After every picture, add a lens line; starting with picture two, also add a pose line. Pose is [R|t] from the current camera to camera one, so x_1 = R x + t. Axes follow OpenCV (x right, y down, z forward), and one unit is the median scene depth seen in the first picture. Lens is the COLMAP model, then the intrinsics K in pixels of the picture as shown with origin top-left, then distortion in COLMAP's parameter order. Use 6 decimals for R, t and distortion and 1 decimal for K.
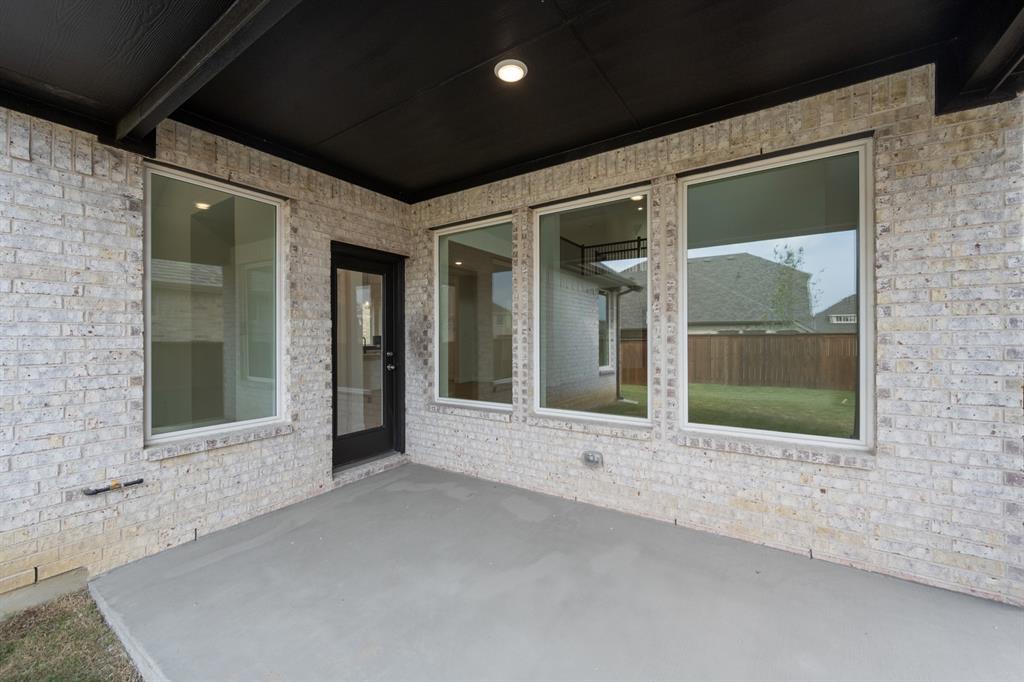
lens RADIAL K [[403.2, 0, 512.4], [0, 403.2, 333.5], [0, 0, 1]] dist [-0.003624, 0.000669]
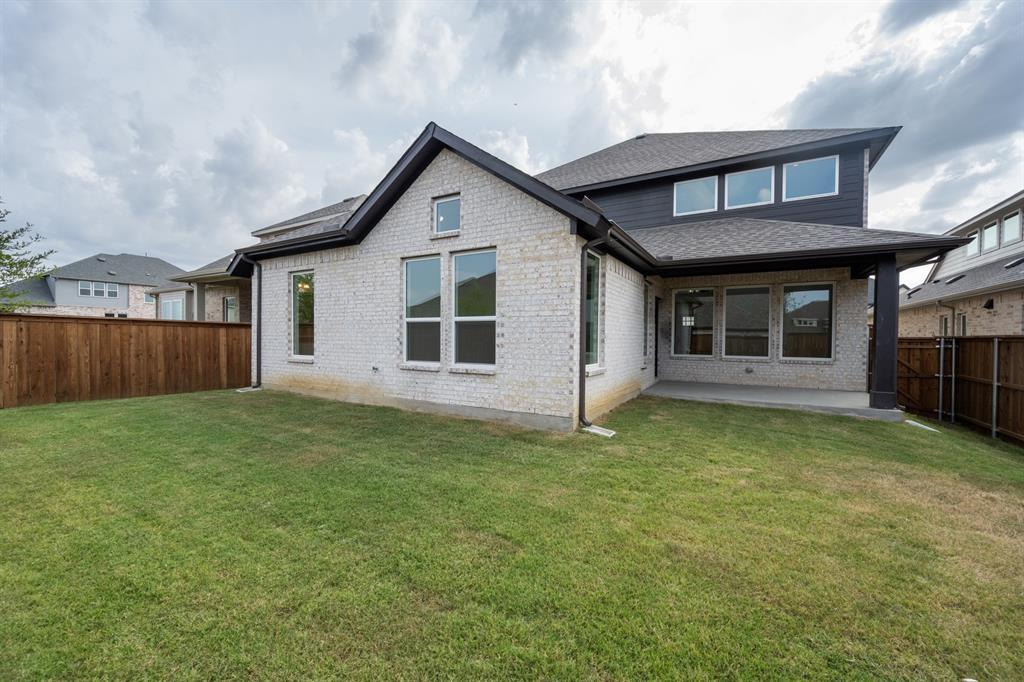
lens RADIAL K [[403.2, 0, 511.5], [0, 403.2, 342.1], [0, 0, 1]] dist [-0.003624, 0.000669]
pose [[0.997924, 0.013153, 0.063041, -1.952454], [-0.013794, 0.999857, 0.009739, 0.092205], [-0.062904, -0.010588, 0.997963, -2.122723]]
